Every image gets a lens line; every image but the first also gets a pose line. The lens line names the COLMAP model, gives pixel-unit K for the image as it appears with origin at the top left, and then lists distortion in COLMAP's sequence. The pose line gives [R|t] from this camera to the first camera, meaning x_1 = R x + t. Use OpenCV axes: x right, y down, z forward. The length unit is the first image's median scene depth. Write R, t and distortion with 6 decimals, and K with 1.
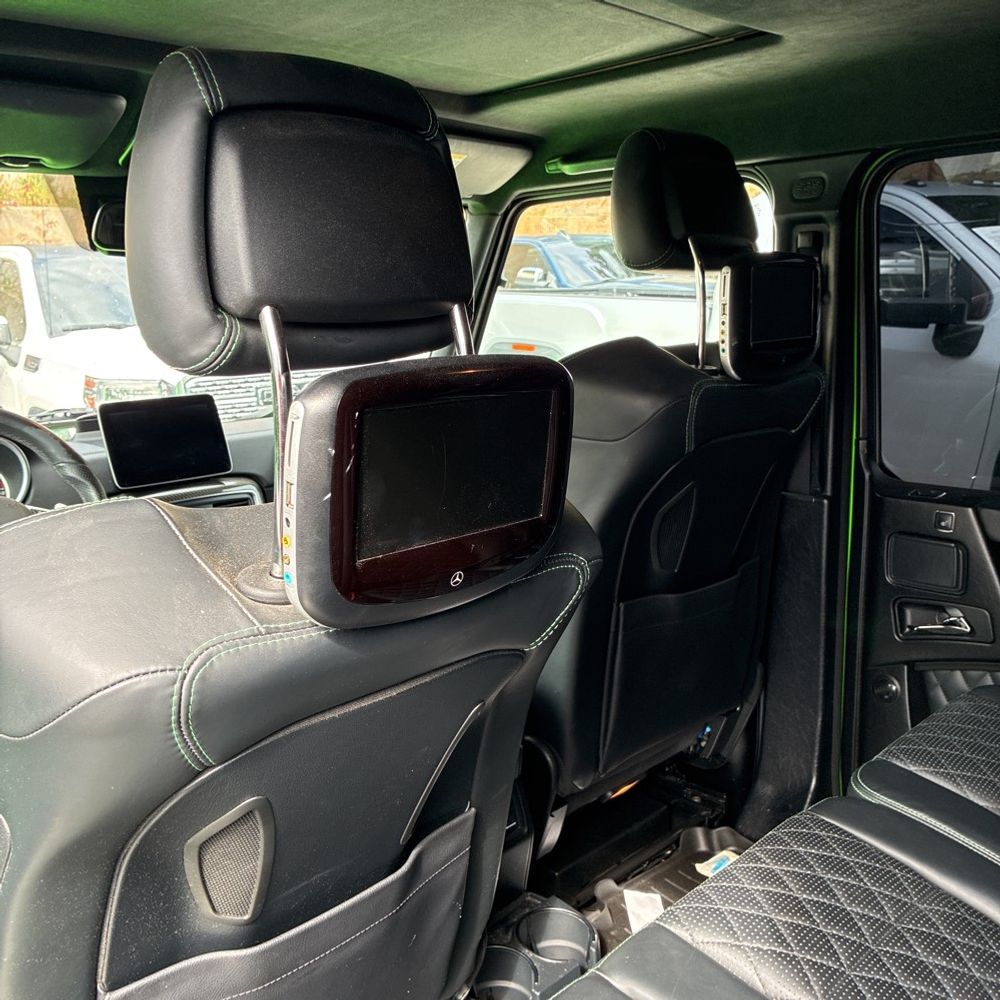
lens RADIAL K [[1005.4, 0, 509.9], [0, 1005.4, 507.8], [0, 0, 1]] dist [0.055174, -0.072488]
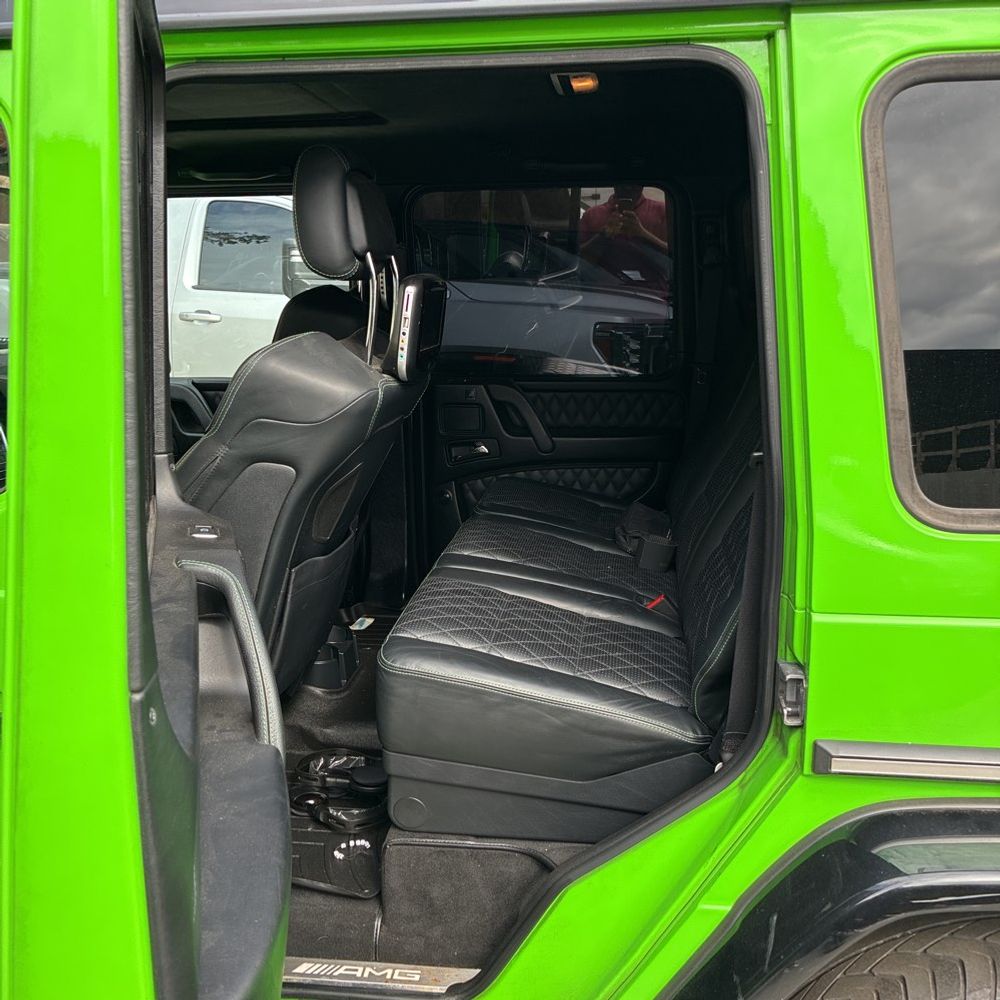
lens RADIAL K [[1005.4, 0, 509.9], [0, 1005.4, 507.8], [0, 0, 1]] dist [0.055174, -0.072488]
pose [[0.791445, -0.110888, 0.601098, -1.170879], [0.104710, 0.993466, 0.045402, 0.266900], [-0.602205, 0.027008, 0.797884, -0.899361]]
